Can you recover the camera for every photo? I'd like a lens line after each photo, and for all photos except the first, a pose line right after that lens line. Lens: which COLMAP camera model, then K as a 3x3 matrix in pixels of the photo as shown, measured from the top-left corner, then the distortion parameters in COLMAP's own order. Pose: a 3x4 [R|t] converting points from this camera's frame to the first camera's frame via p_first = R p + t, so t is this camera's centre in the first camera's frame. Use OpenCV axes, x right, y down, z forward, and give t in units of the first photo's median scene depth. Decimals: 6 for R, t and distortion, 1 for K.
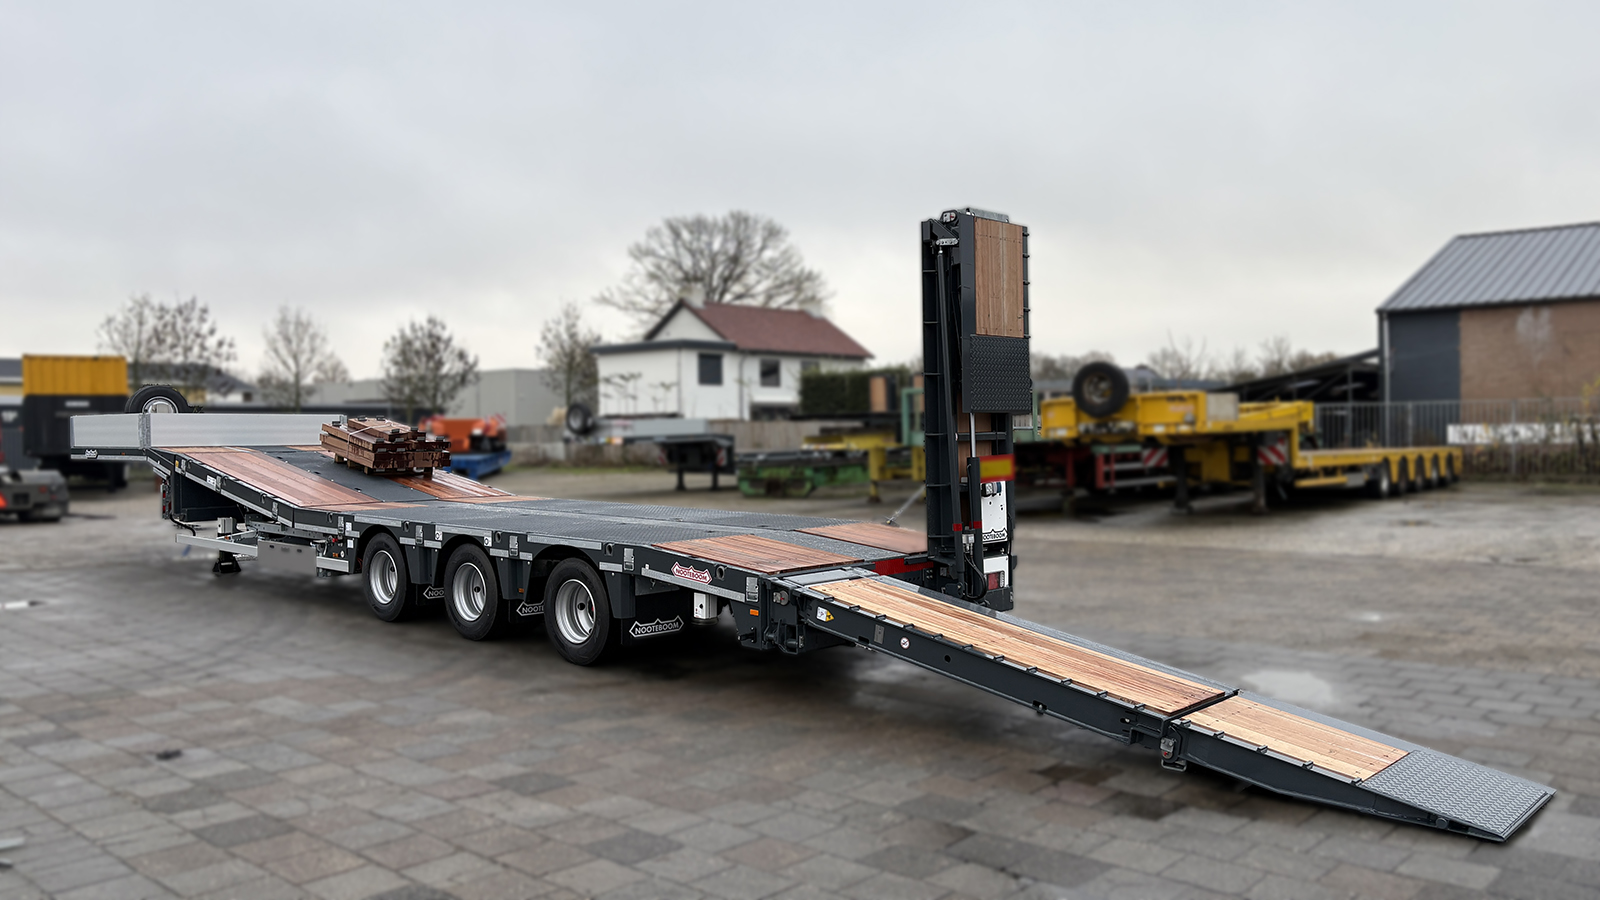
lens RADIAL K [[1235.2, 0, 819.2], [0, 1235.2, 458.1], [0, 0, 1]] dist [0.074538, -0.063788]
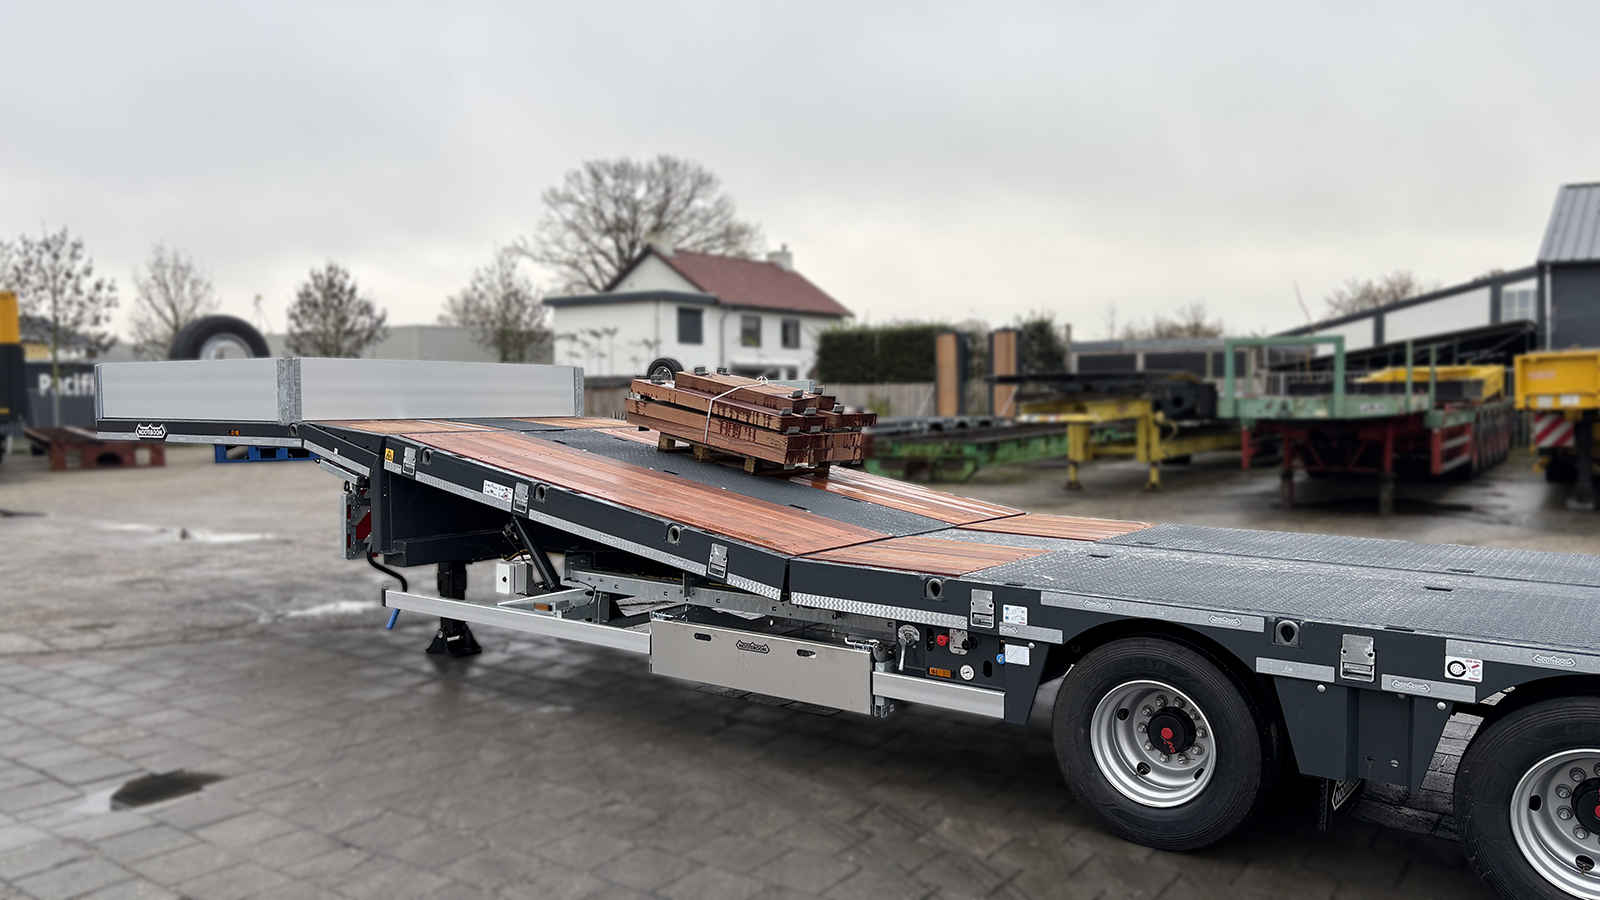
lens RADIAL K [[1235.2, 0, 815.3], [0, 1235.2, 461.6], [0, 0, 1]] dist [0.074538, -0.063788]
pose [[0.993744, -0.000021, 0.111679, -0.080723], [-0.003338, 0.999547, 0.029894, -0.001714], [-0.111629, -0.030080, 0.993295, 0.097018]]
